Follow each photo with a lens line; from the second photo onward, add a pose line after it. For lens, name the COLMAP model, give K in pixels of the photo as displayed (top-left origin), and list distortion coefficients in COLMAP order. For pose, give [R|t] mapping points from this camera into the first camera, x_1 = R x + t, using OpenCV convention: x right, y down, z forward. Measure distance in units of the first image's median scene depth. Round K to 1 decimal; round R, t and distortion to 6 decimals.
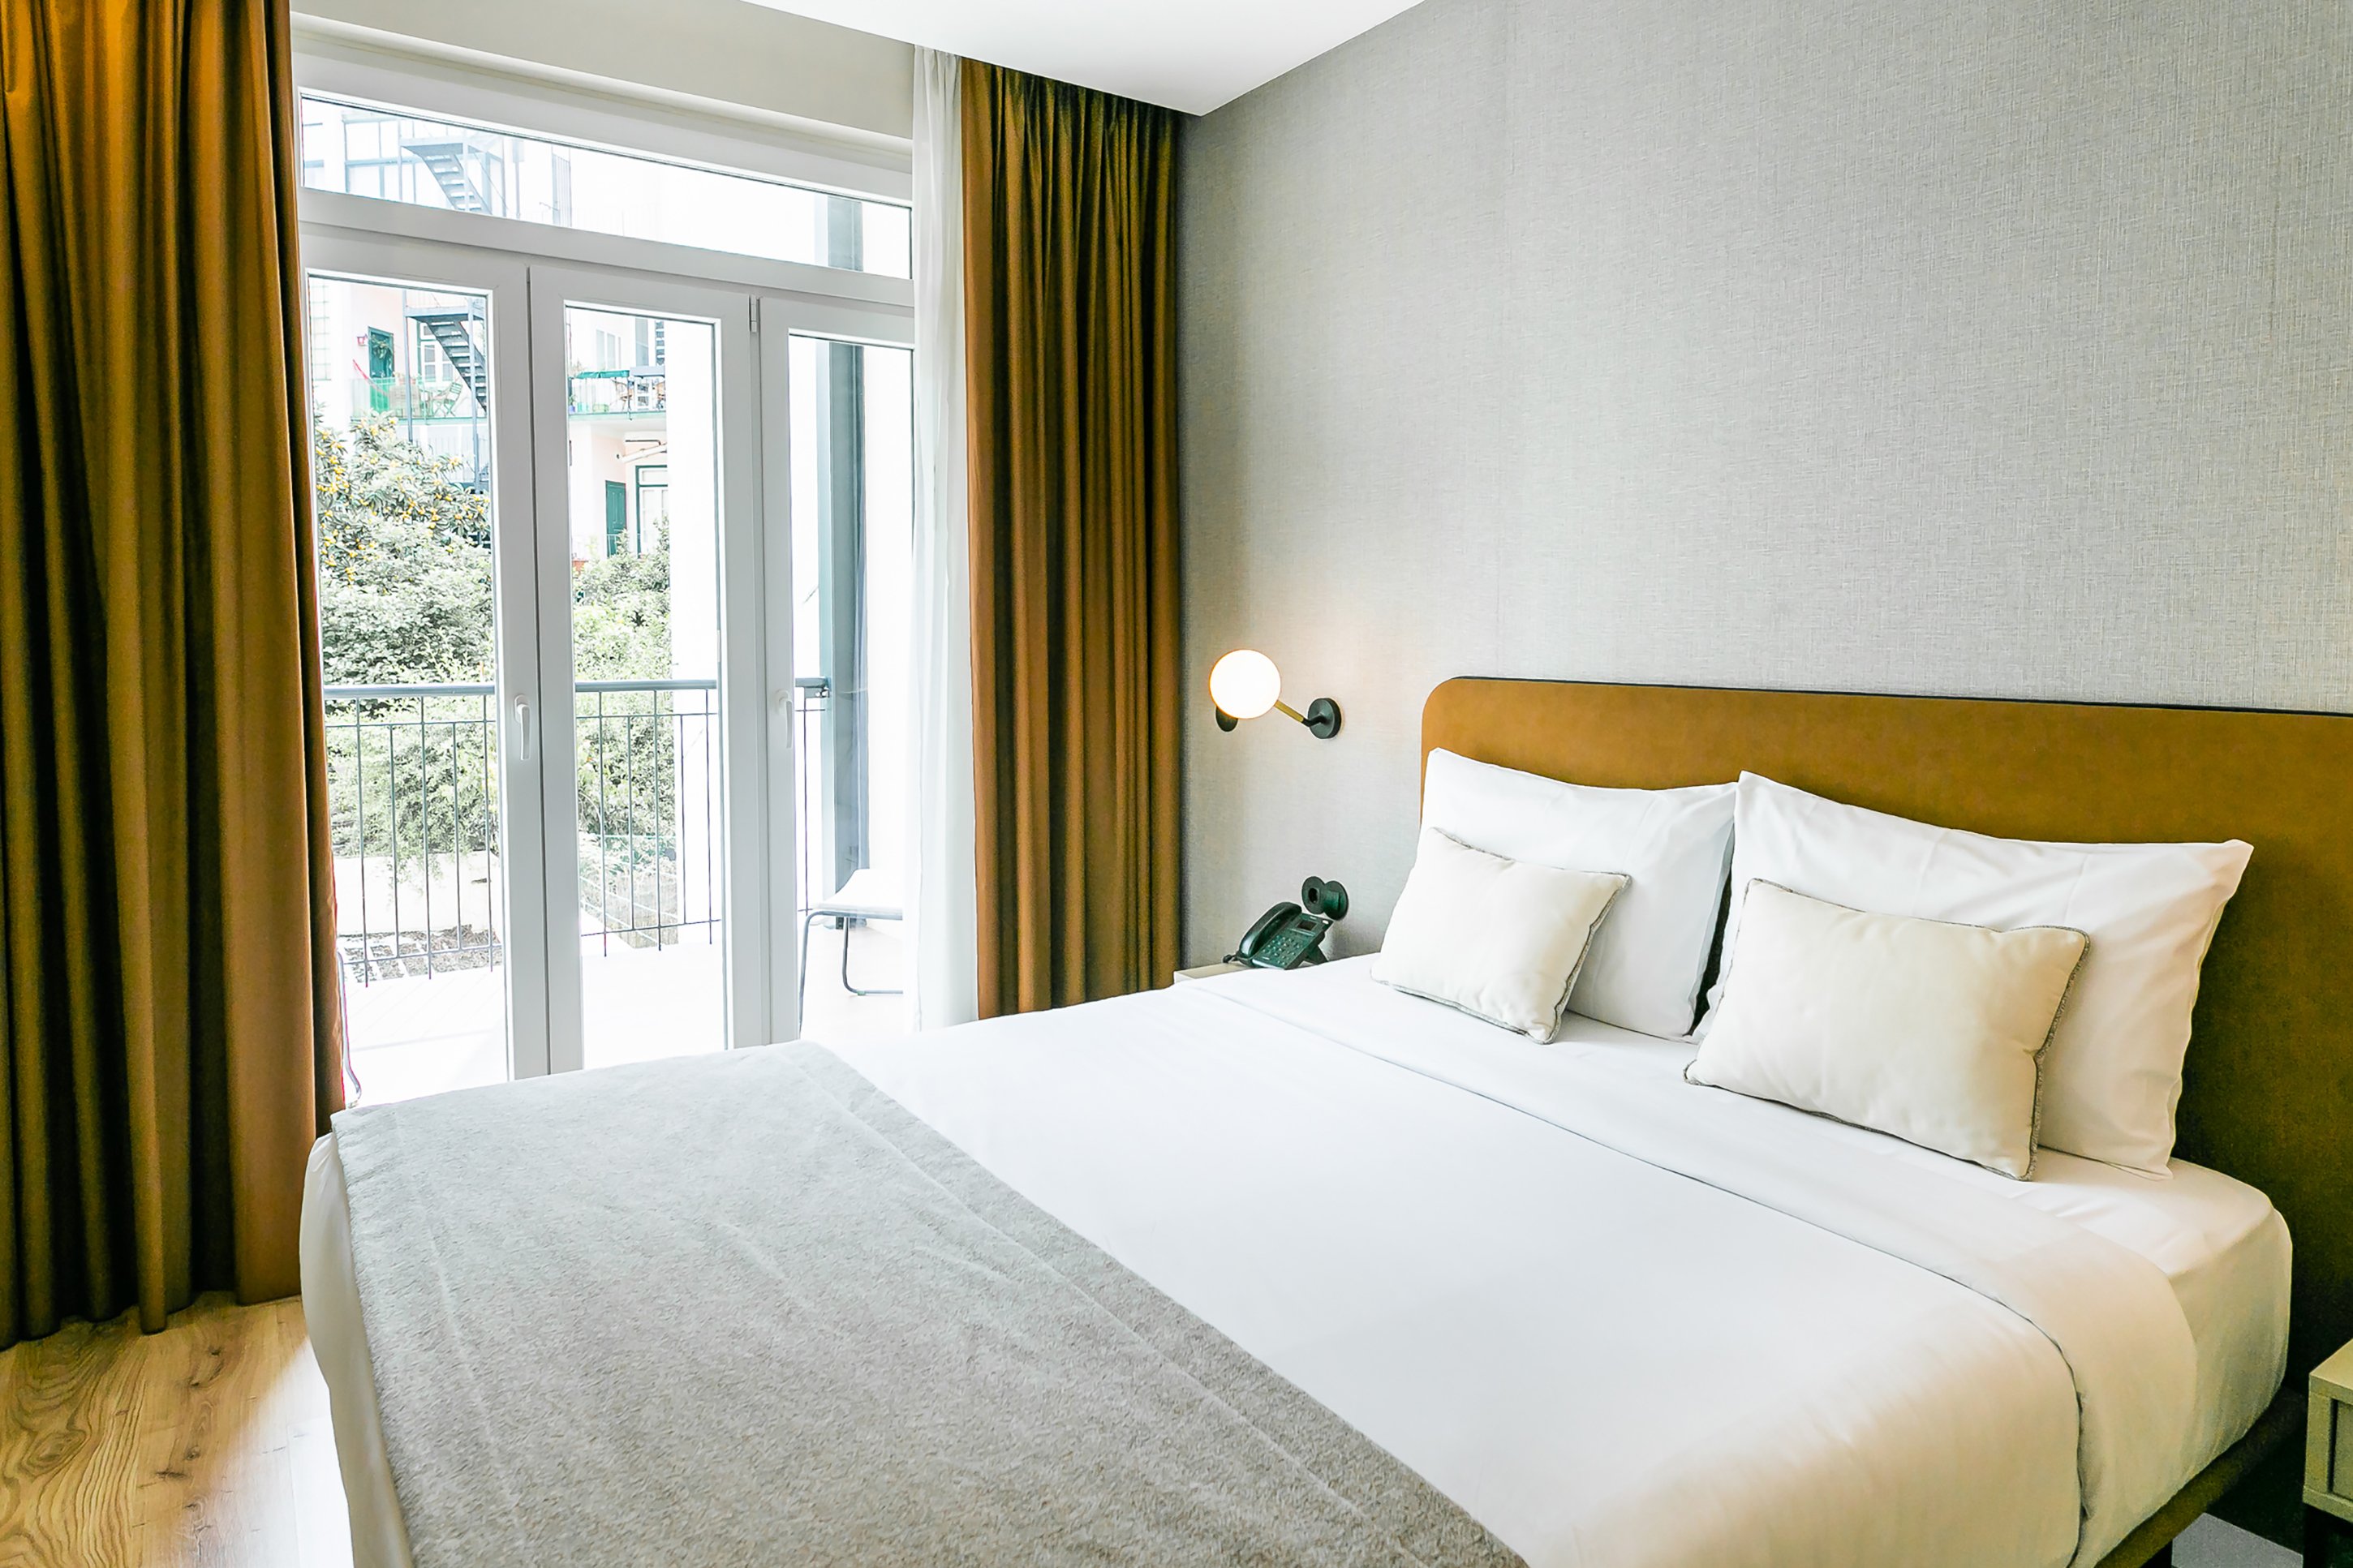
lens RADIAL K [[1378.2, 0, 1184.7], [0, 1378.2, 684.1], [0, 0, 1]] dist [-0.000707, 0.000644]
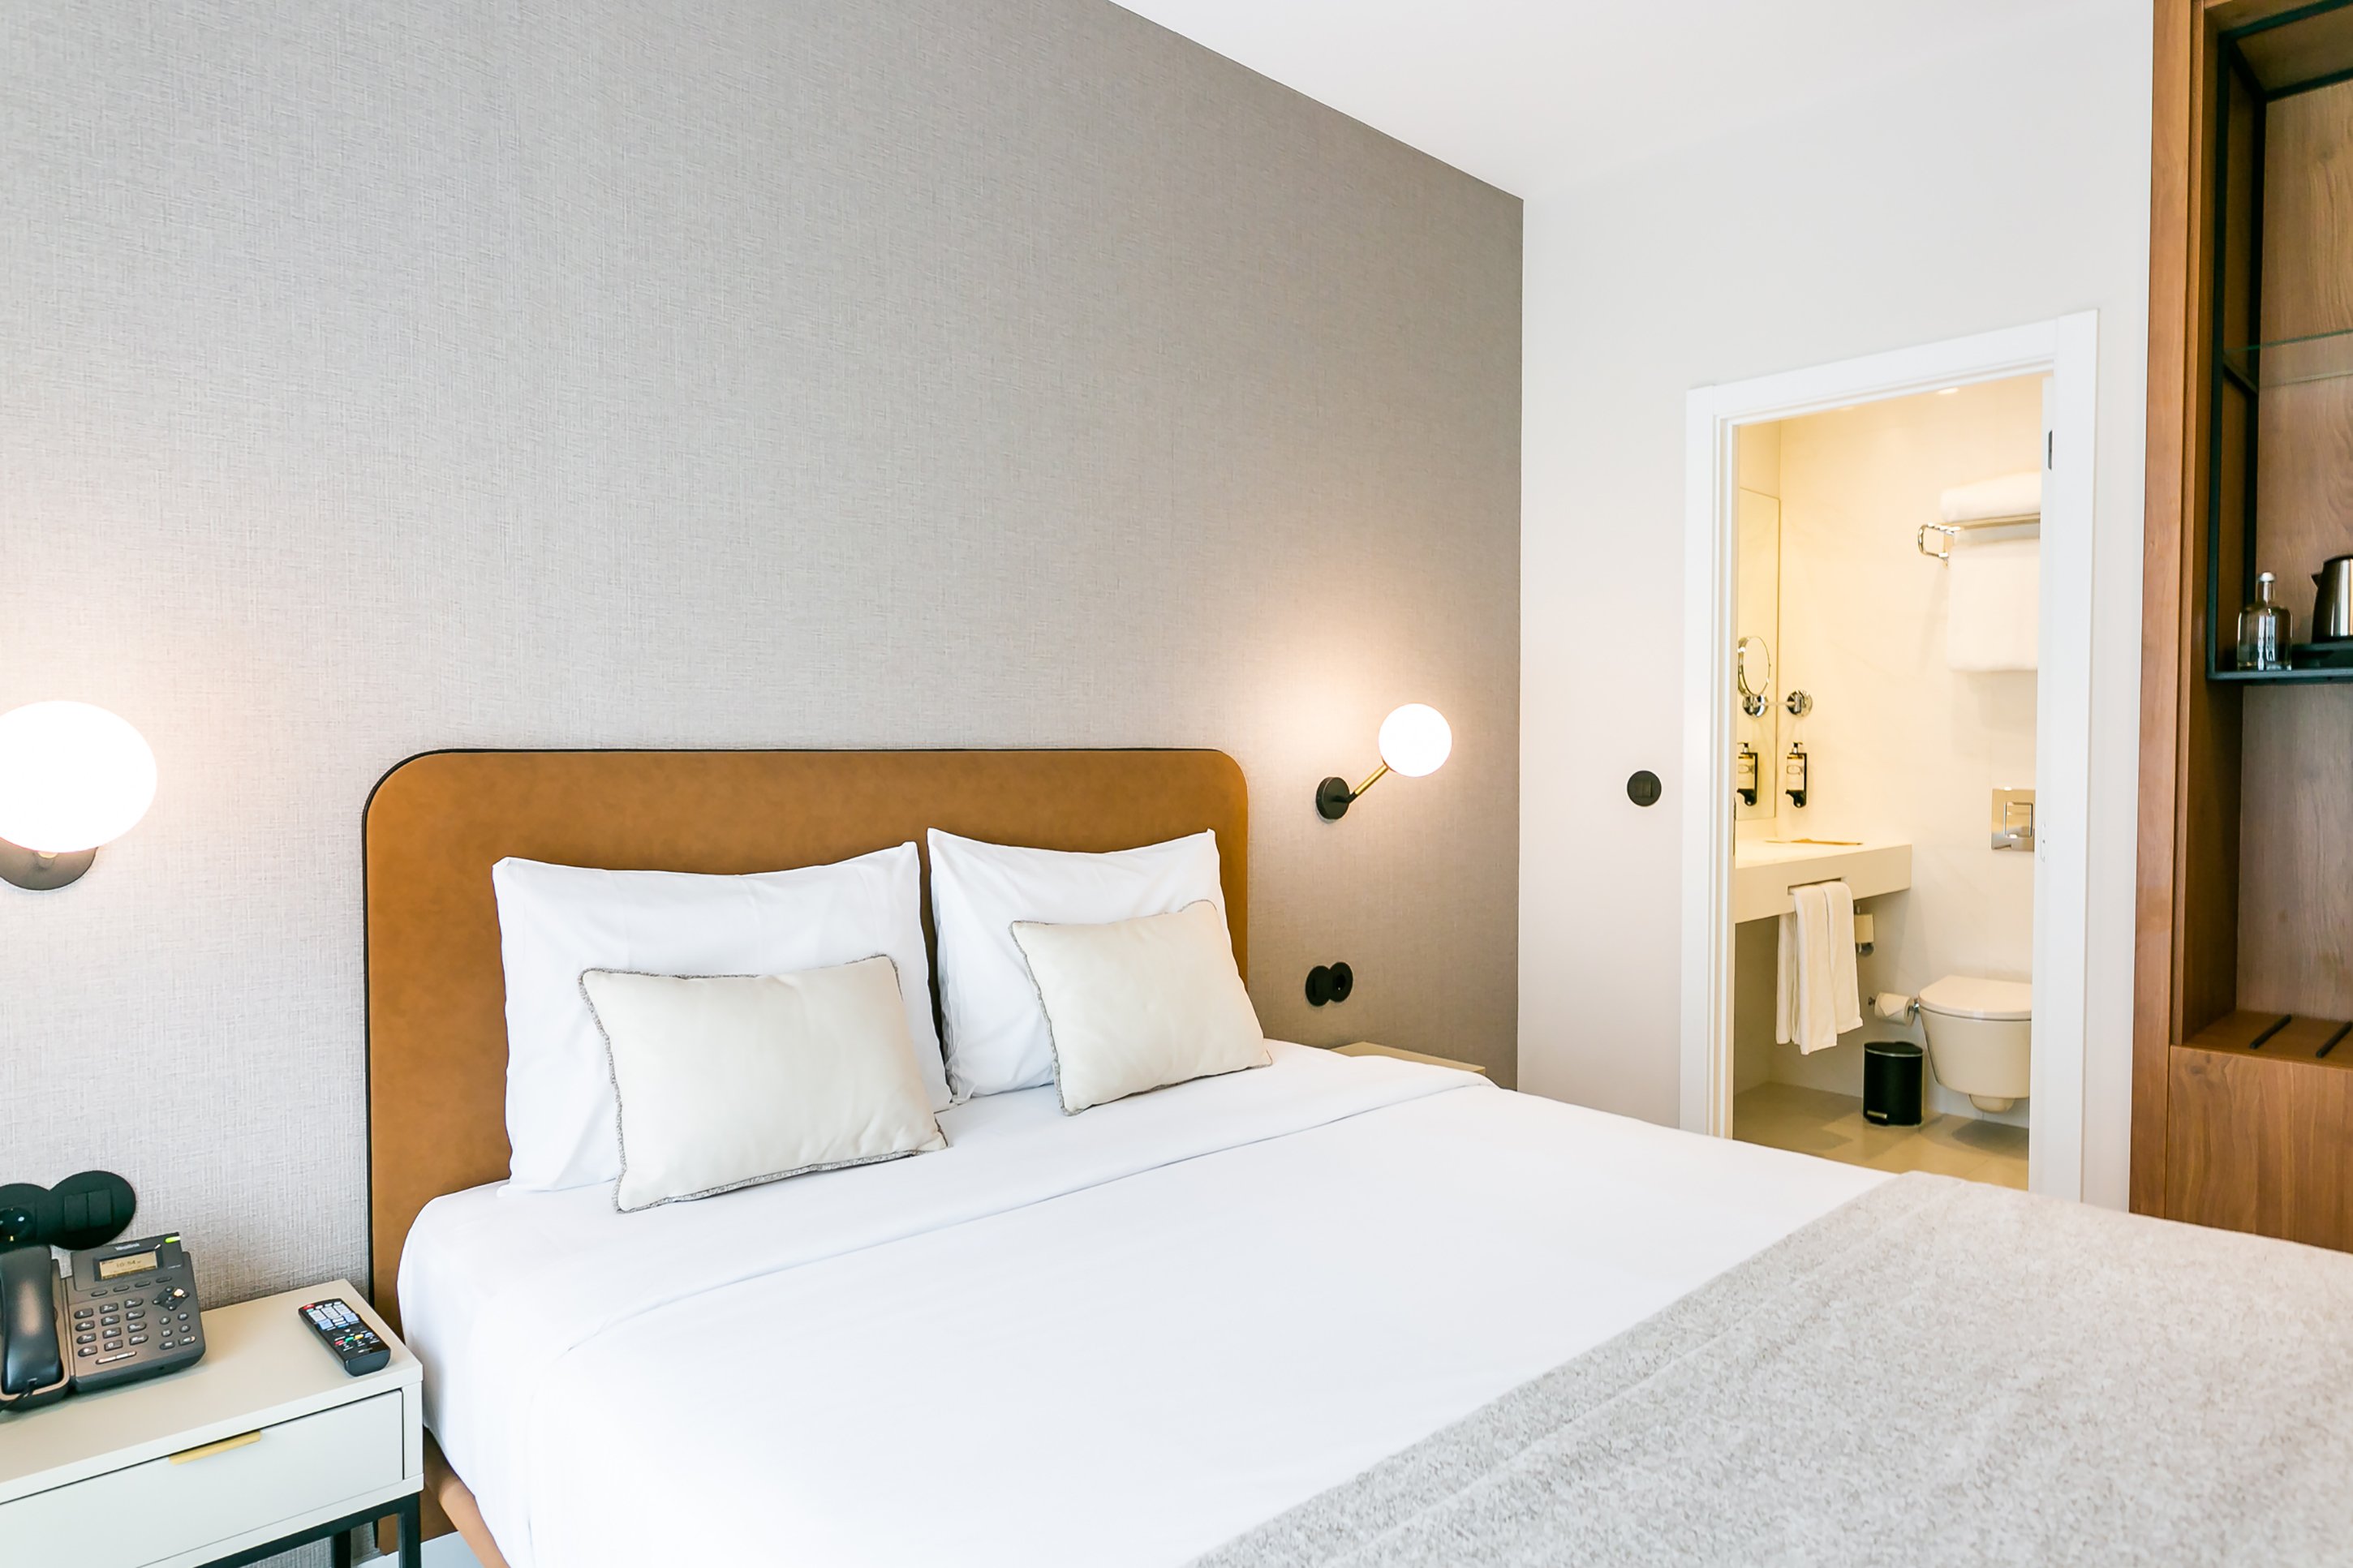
lens RADIAL K [[1302.0, 0, 1258.1], [0, 1302.0, 782.5], [0, 0, 1]] dist [-0.002776, -0.000607]
pose [[-0.138507, -0.024722, 0.990053, -0.604099], [0.050909, 0.998189, 0.032048, 0.011874], [-0.989052, 0.054841, -0.136997, 0.943200]]
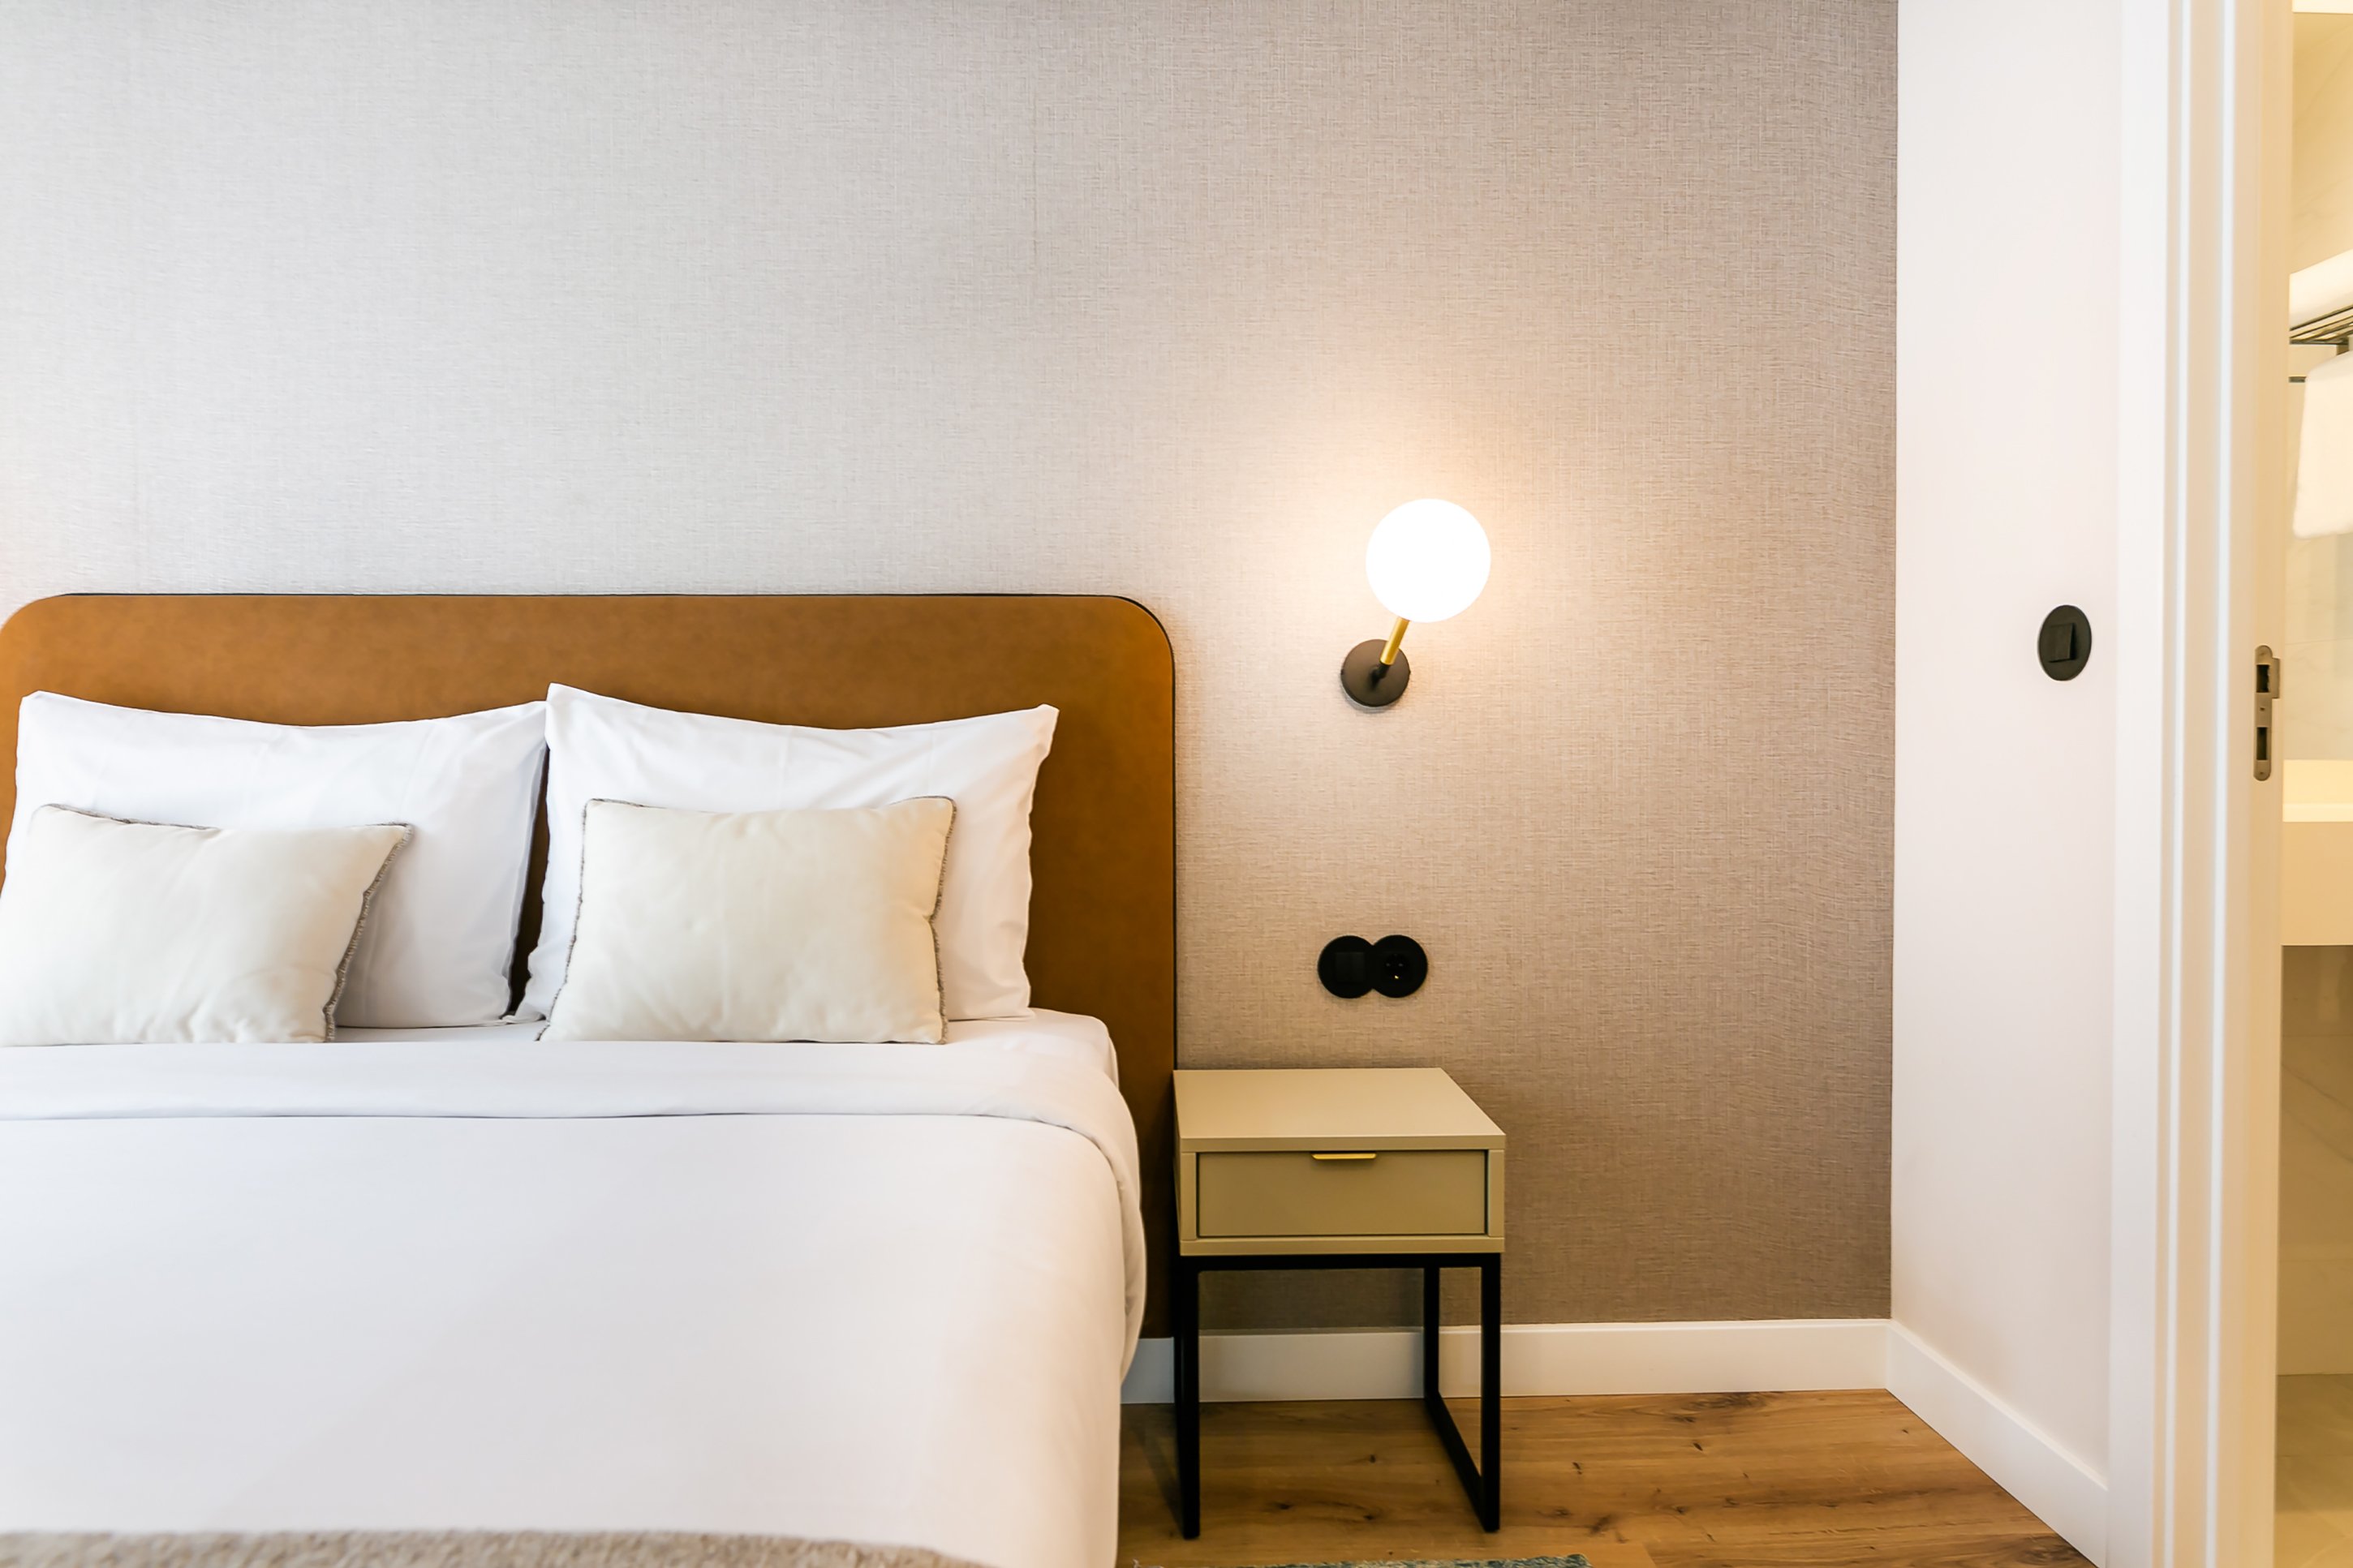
lens RADIAL K [[1366.8, 0, 1148.4], [0, 1366.8, 773.0], [0, 0, 1]] dist [-0.005598, 0.002111]
pose [[0.554507, -0.021608, 0.831899, -0.079354], [0.048454, 0.998805, -0.006355, 0.146470], [-0.830767, 0.043833, 0.554891, 0.272398]]
